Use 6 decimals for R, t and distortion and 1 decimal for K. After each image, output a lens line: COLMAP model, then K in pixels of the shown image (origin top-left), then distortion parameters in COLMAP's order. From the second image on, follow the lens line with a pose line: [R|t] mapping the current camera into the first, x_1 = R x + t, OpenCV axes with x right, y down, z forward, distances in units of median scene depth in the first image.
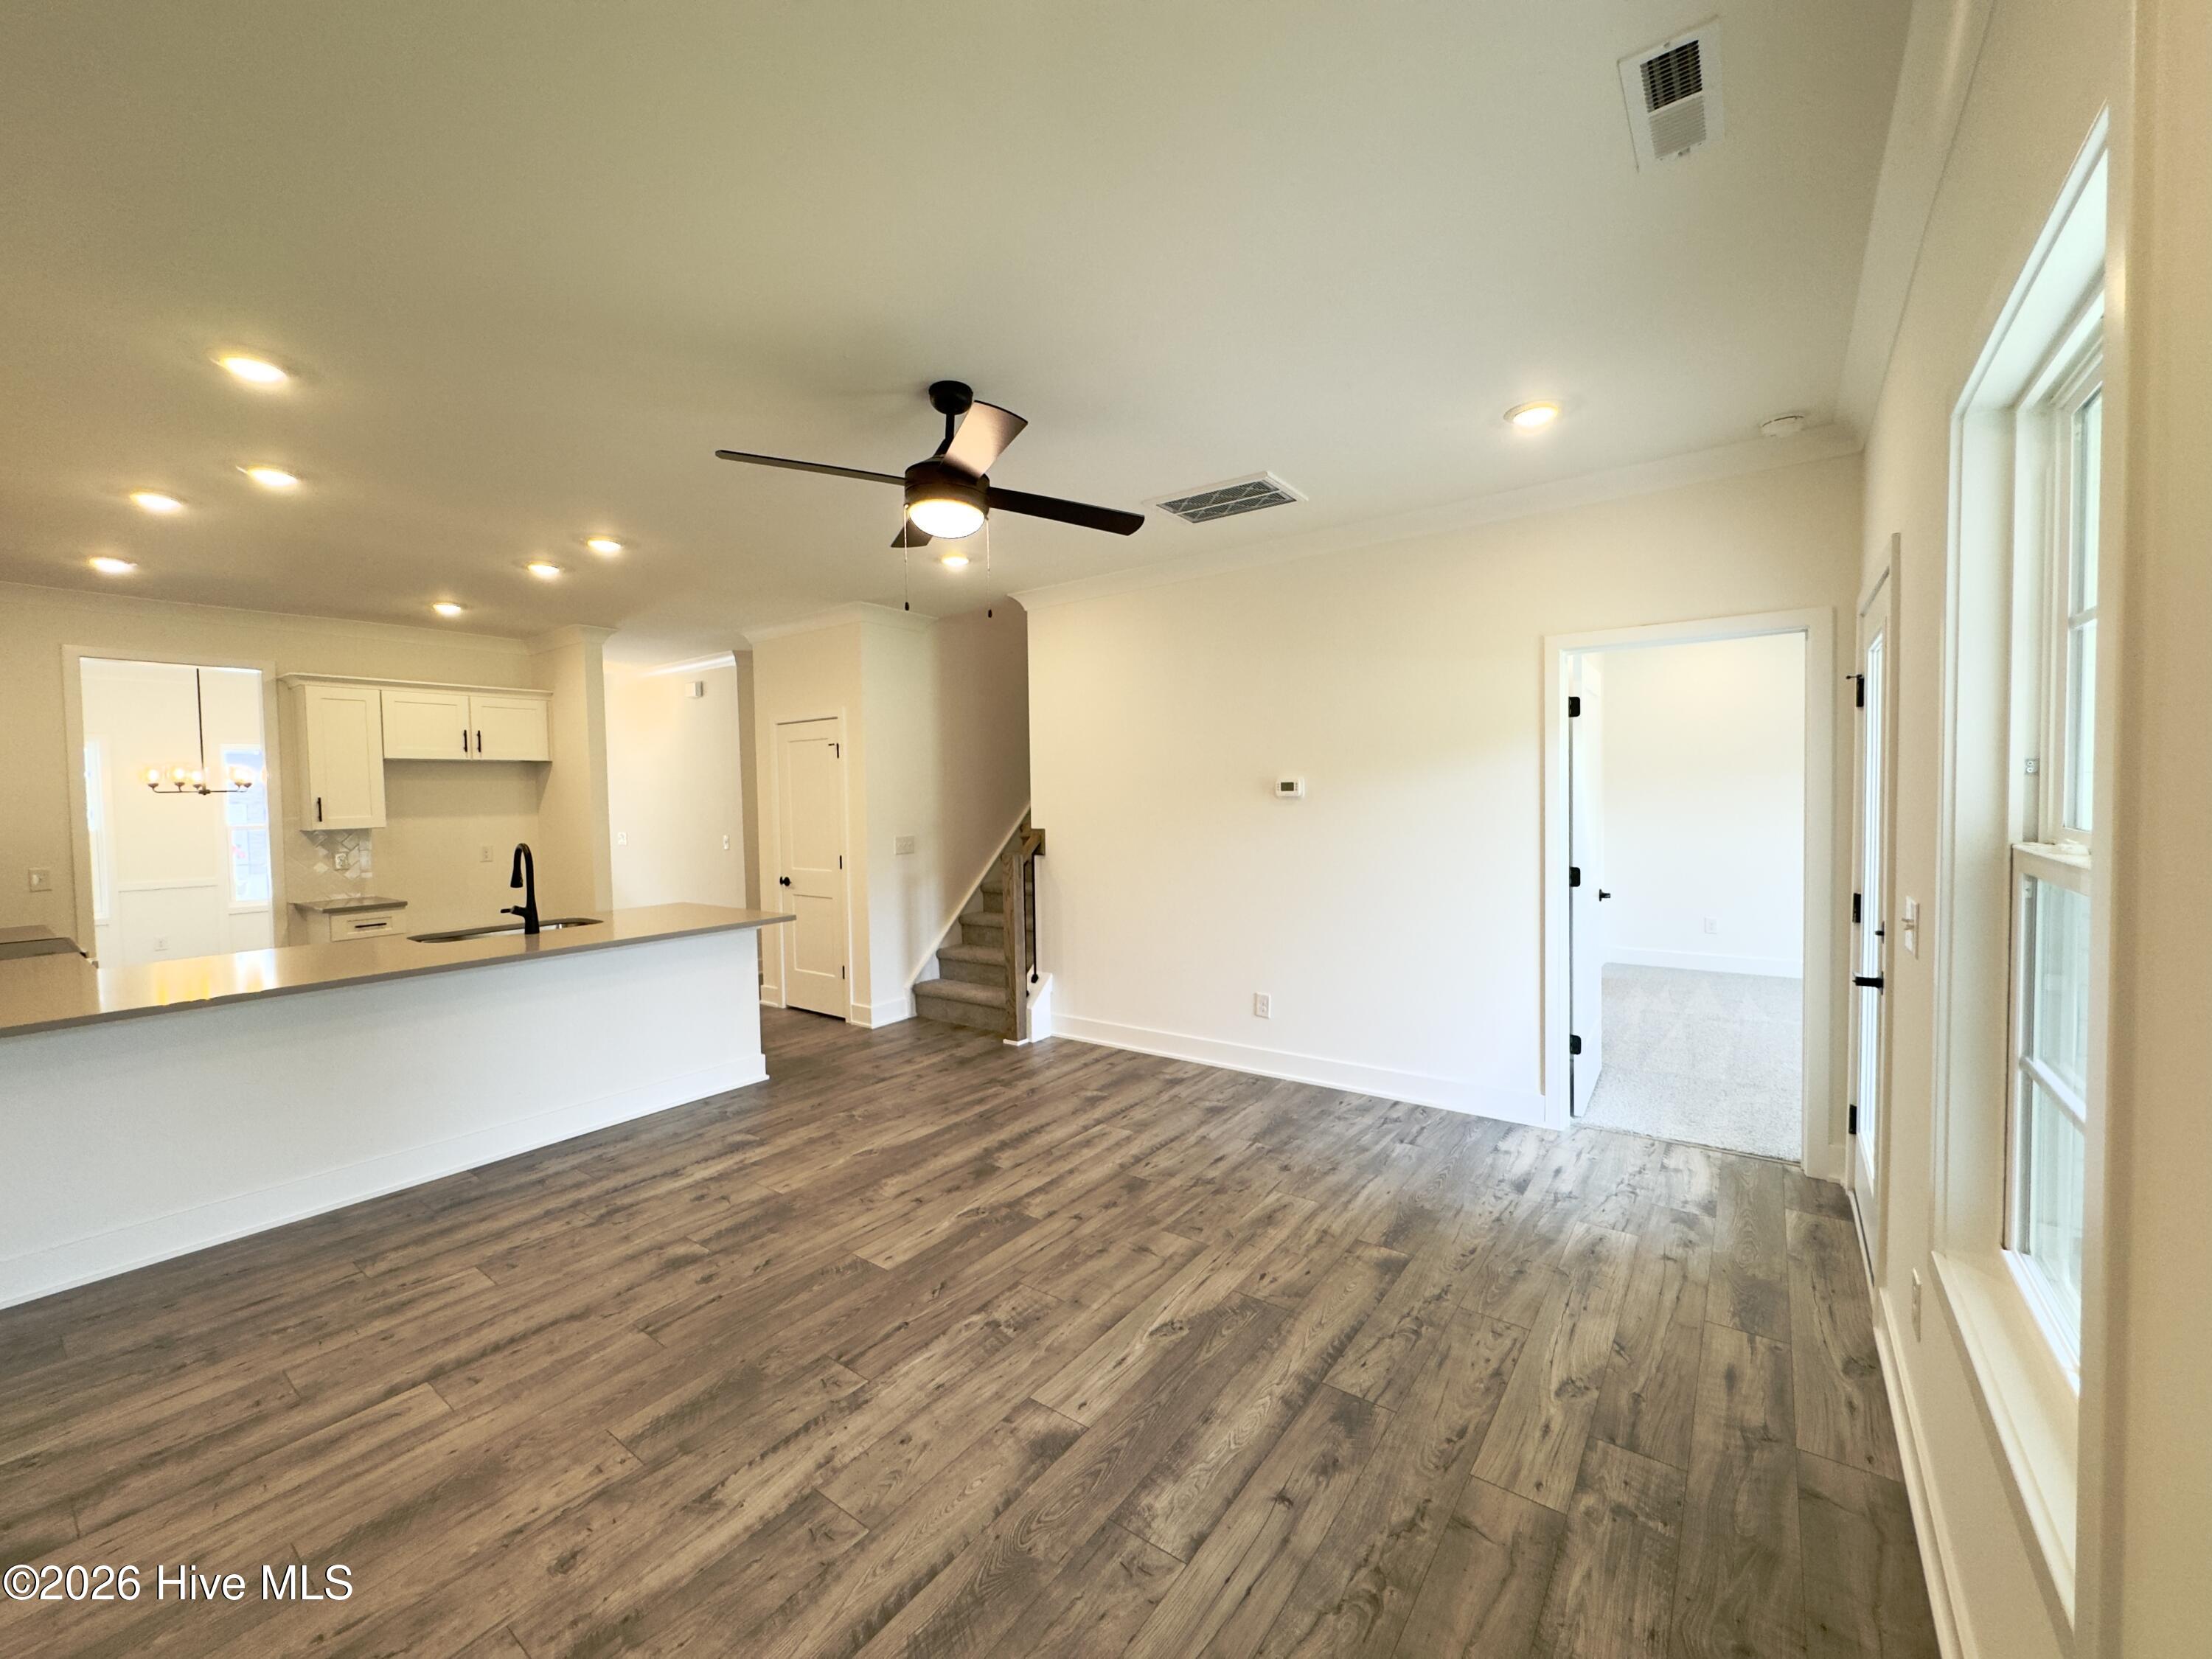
lens RADIAL K [[883.4, 0, 1103.6], [0, 883.4, 824.4], [0, 0, 1]] dist [-0.003183, 0.001604]
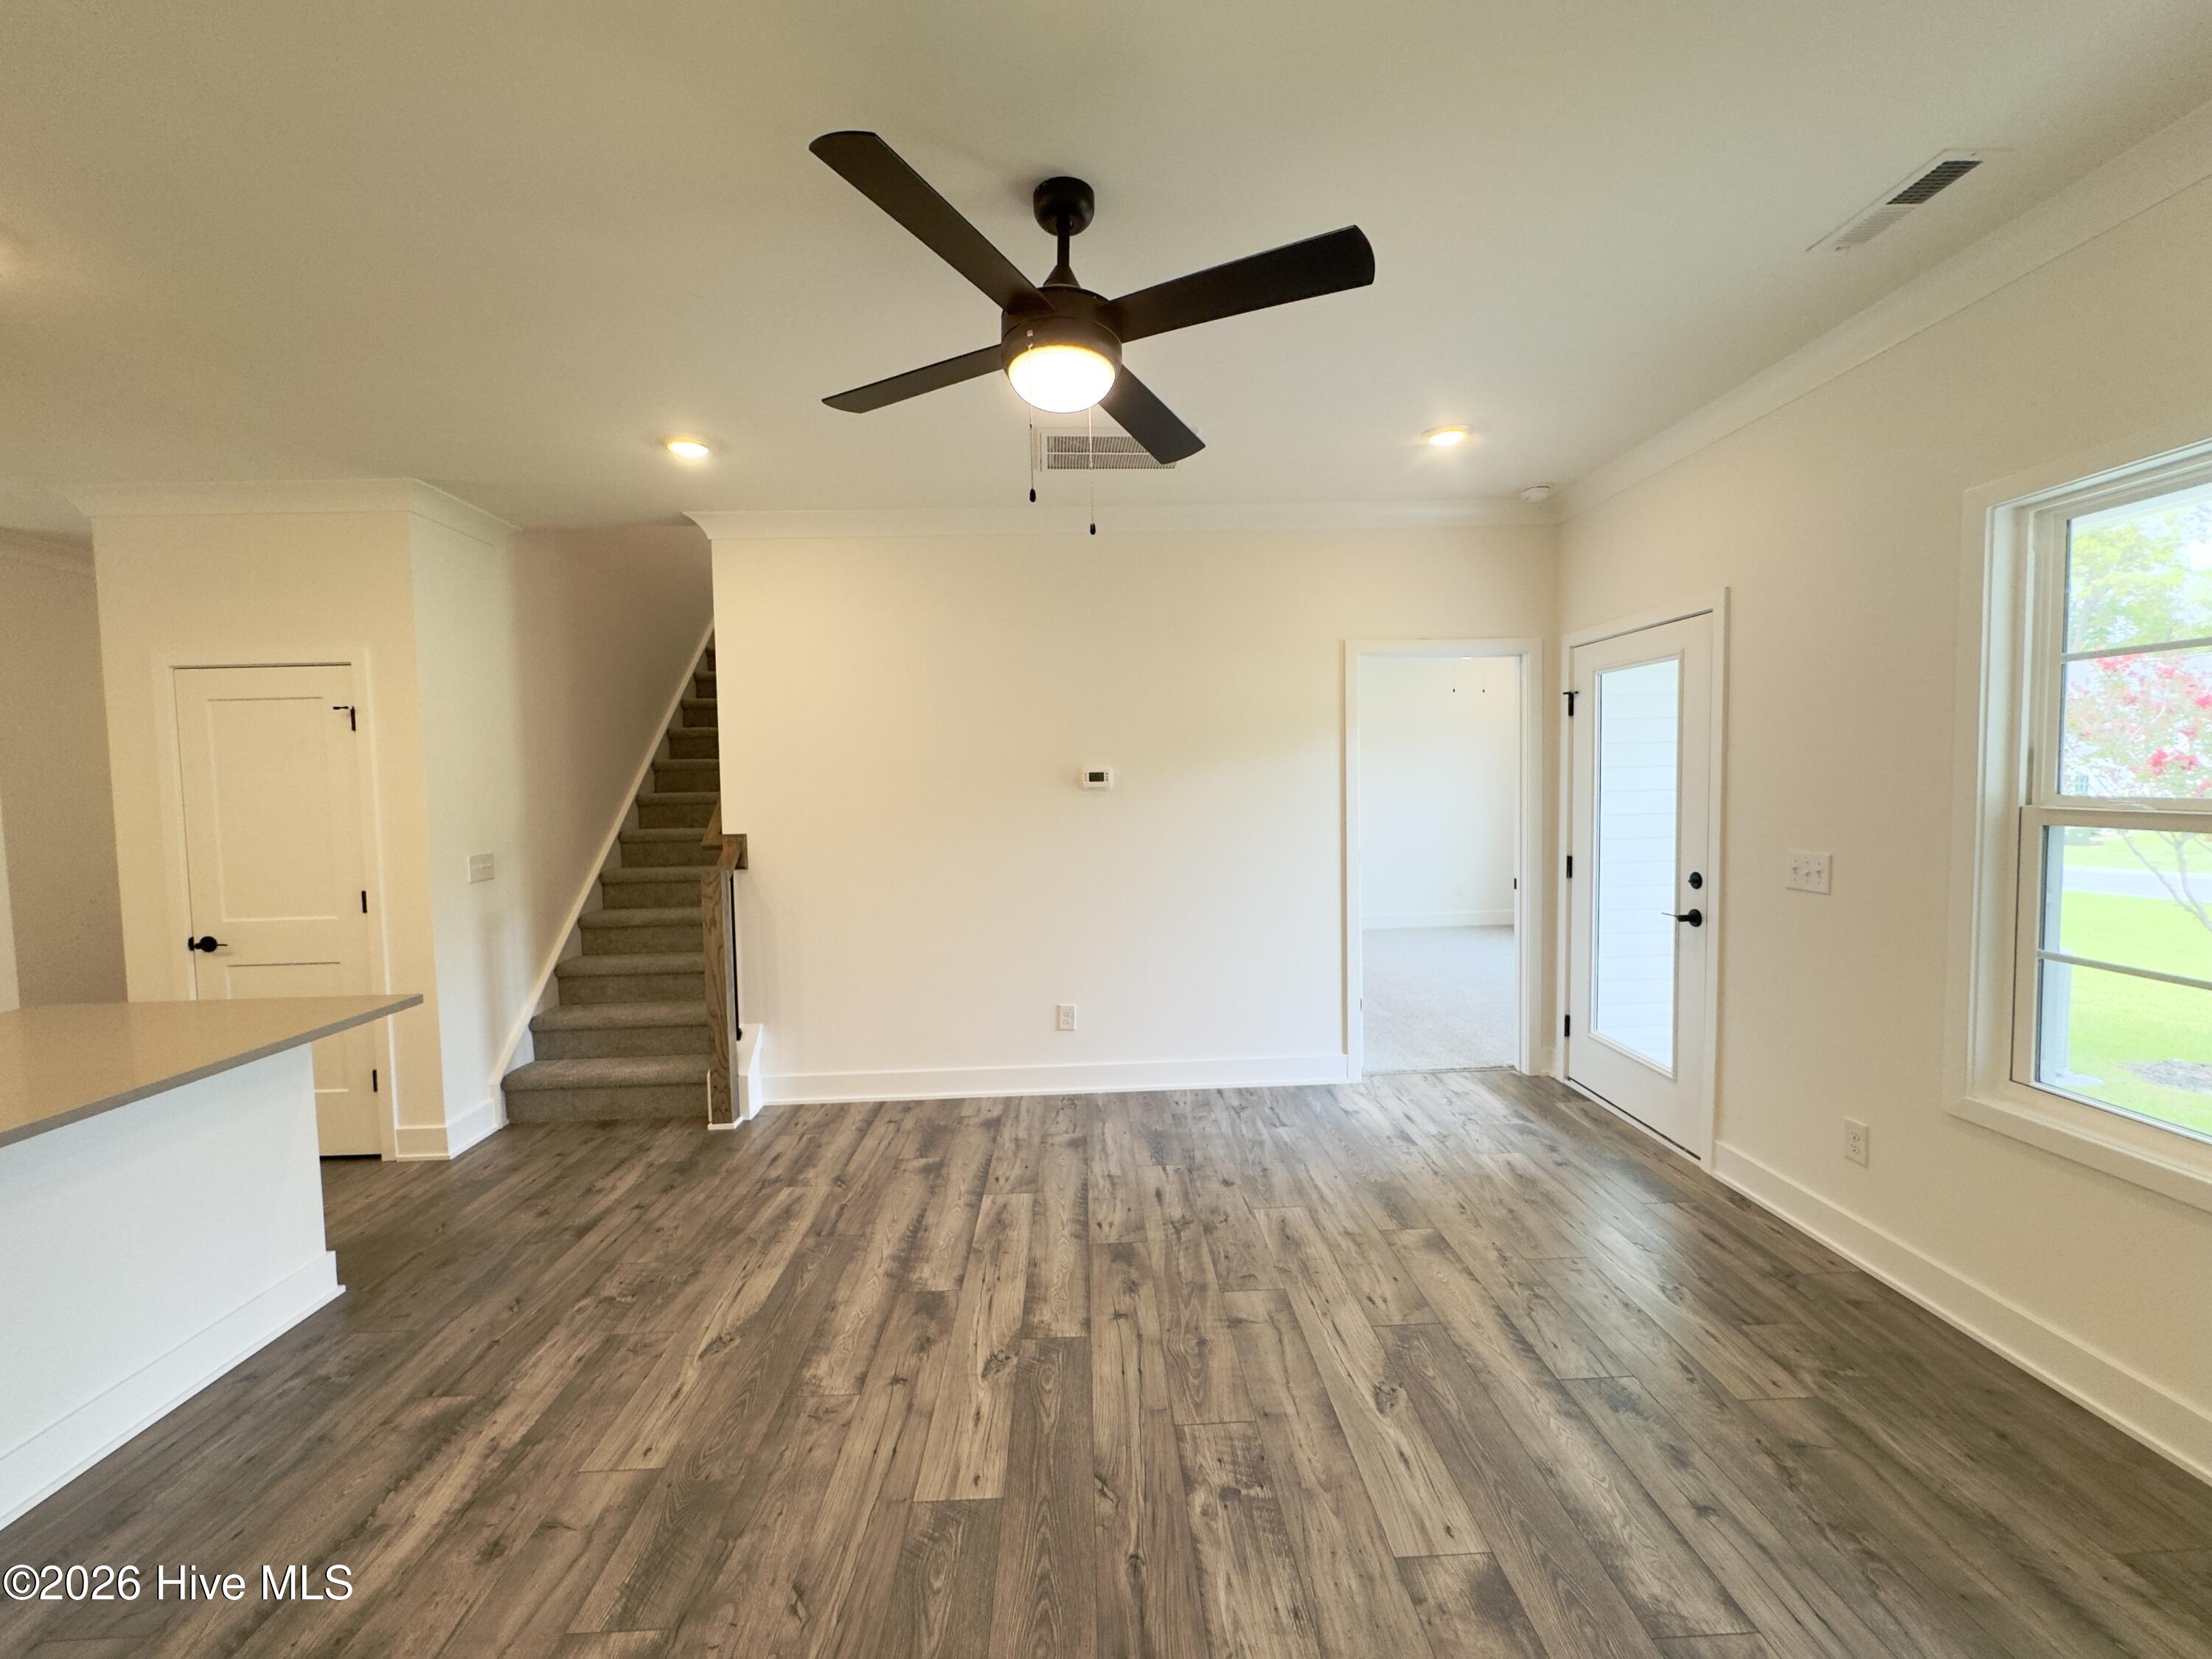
lens RADIAL K [[883.4, 0, 1108.7], [0, 883.4, 837.9], [0, 0, 1]] dist [-0.003183, 0.001604]
pose [[0.782207, -0.039237, 0.621781, -0.378105], [0.028144, 0.999221, 0.027649, -0.005234], [-0.622382, -0.004128, 0.782703, 0.283331]]
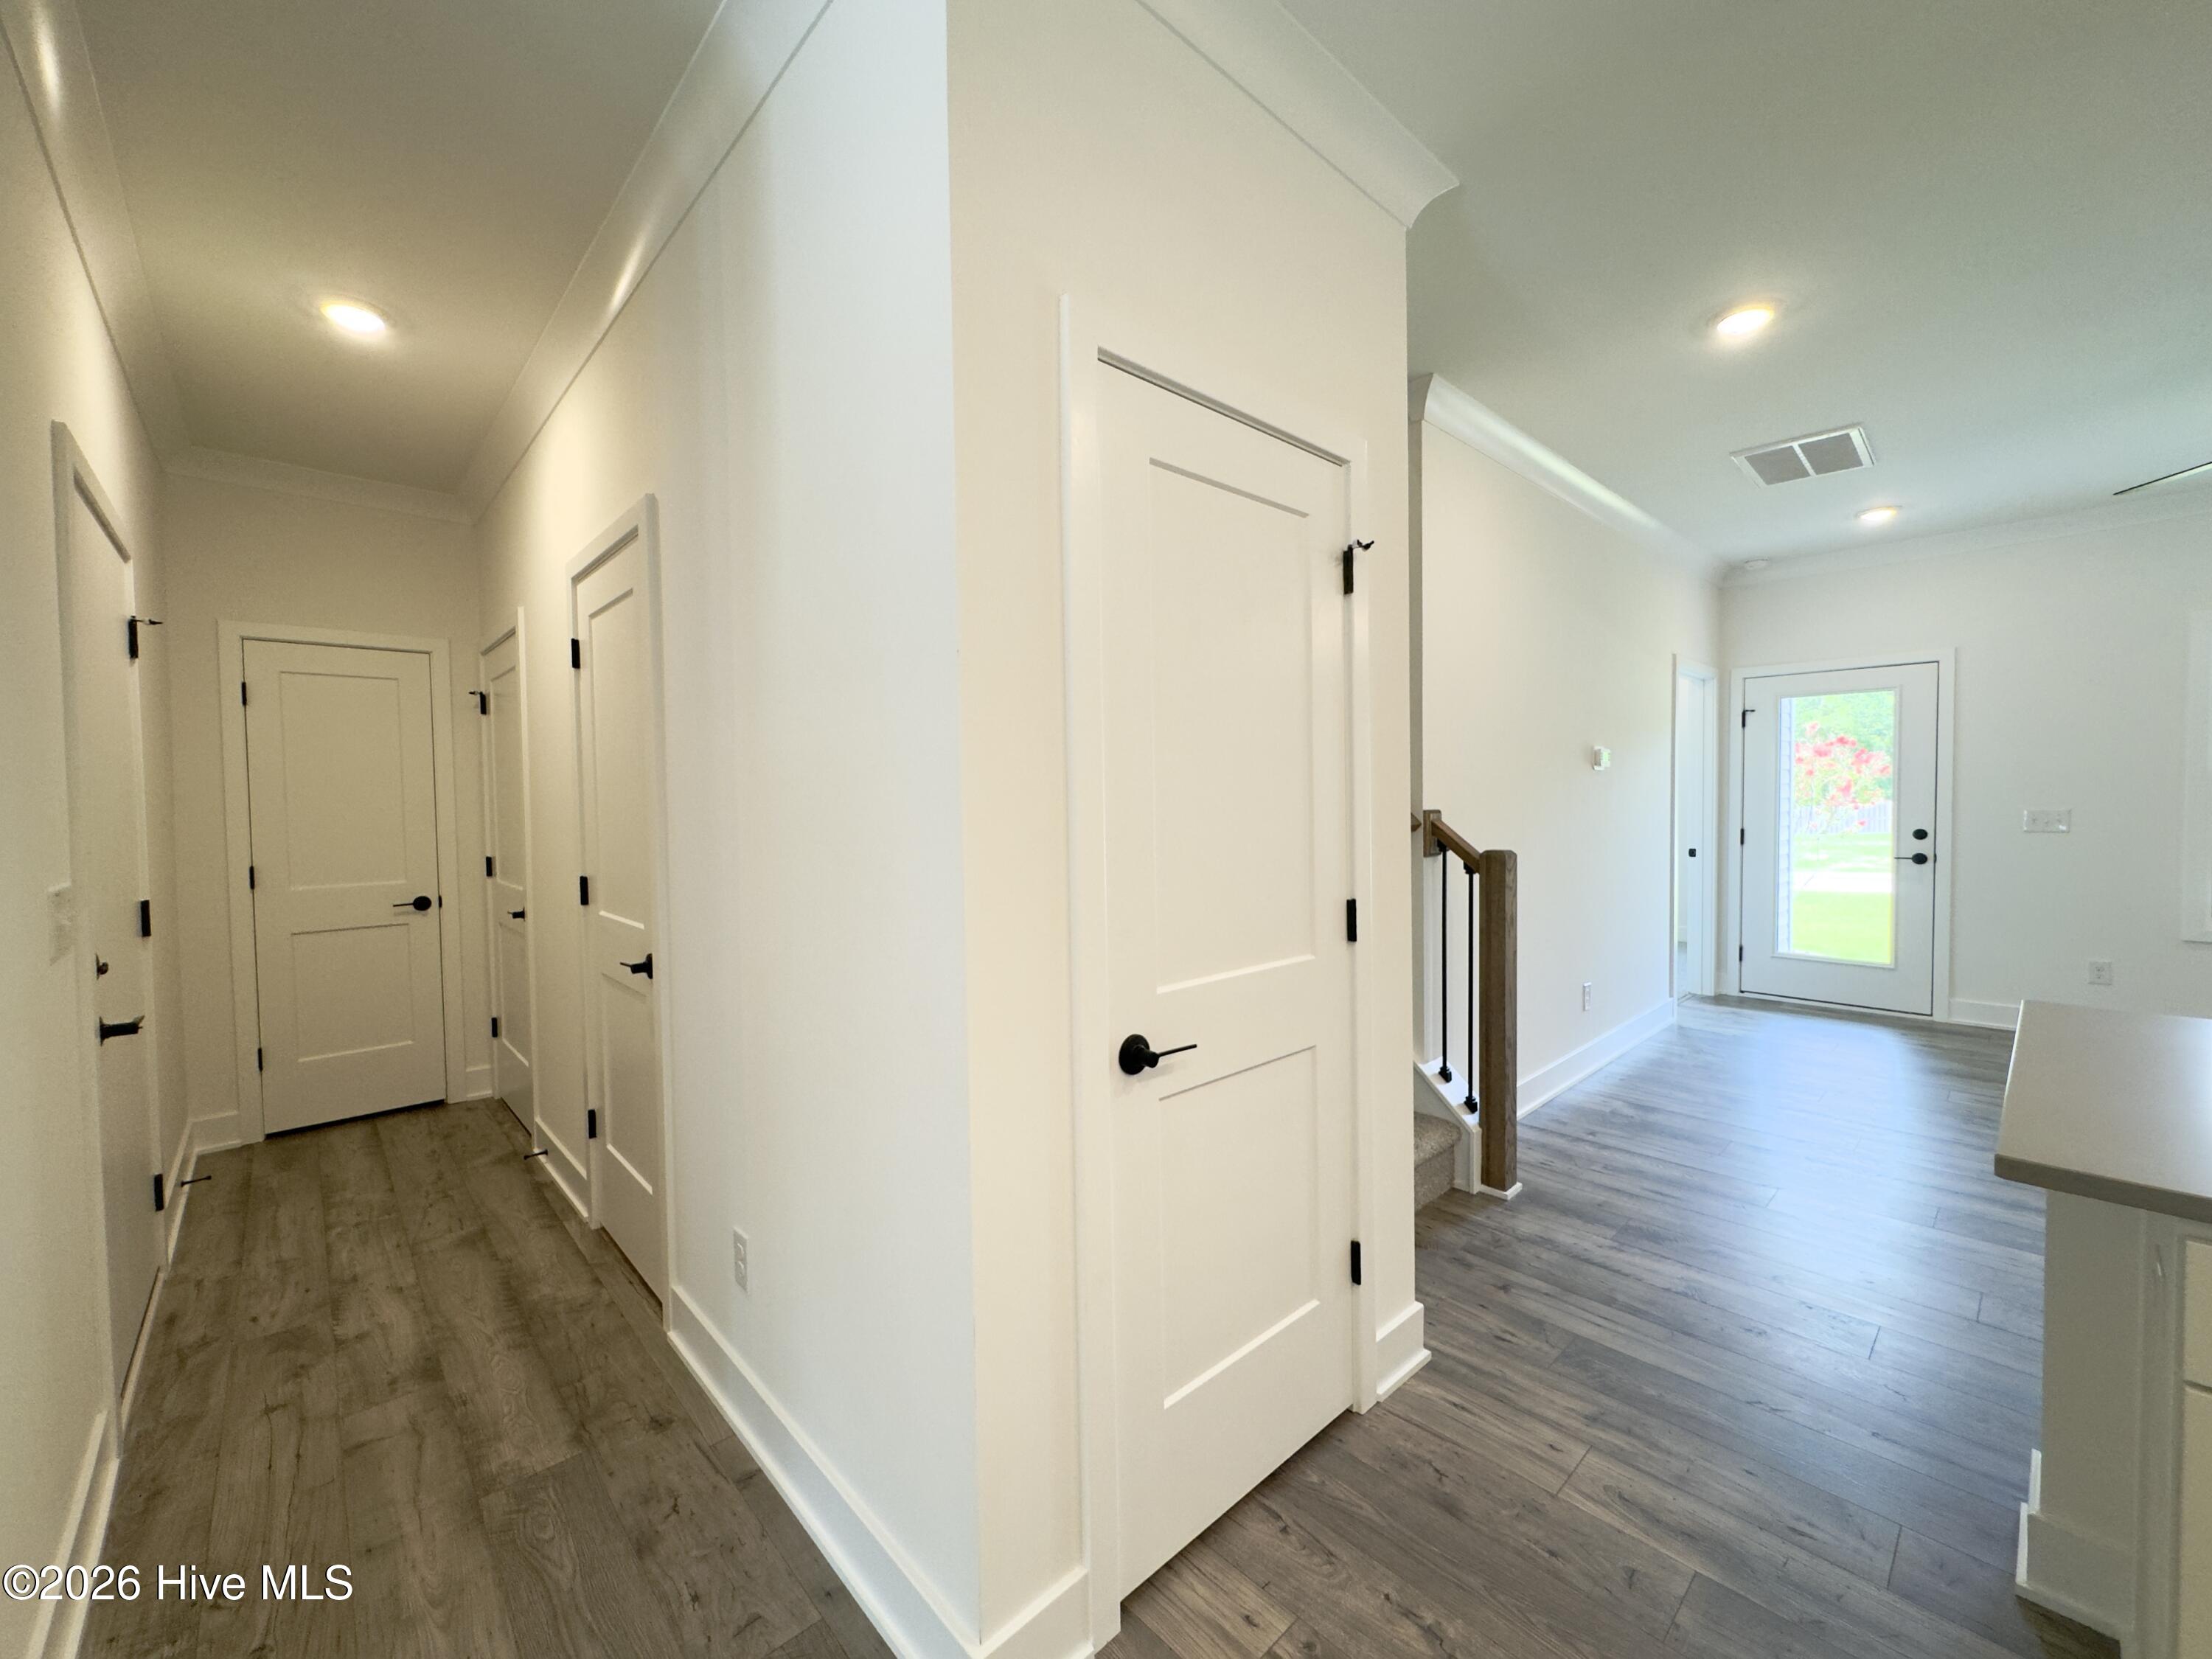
lens RADIAL K [[883.4, 0, 1100.0], [0, 883.4, 823.1], [0, 0, 1]] dist [-0.003183, 0.001604]
pose [[0.189628, -0.006222, 0.981836, -0.878128], [0.044637, 0.999001, -0.002291, 0.006583], [-0.980841, 0.044261, 0.189716, 1.432964]]
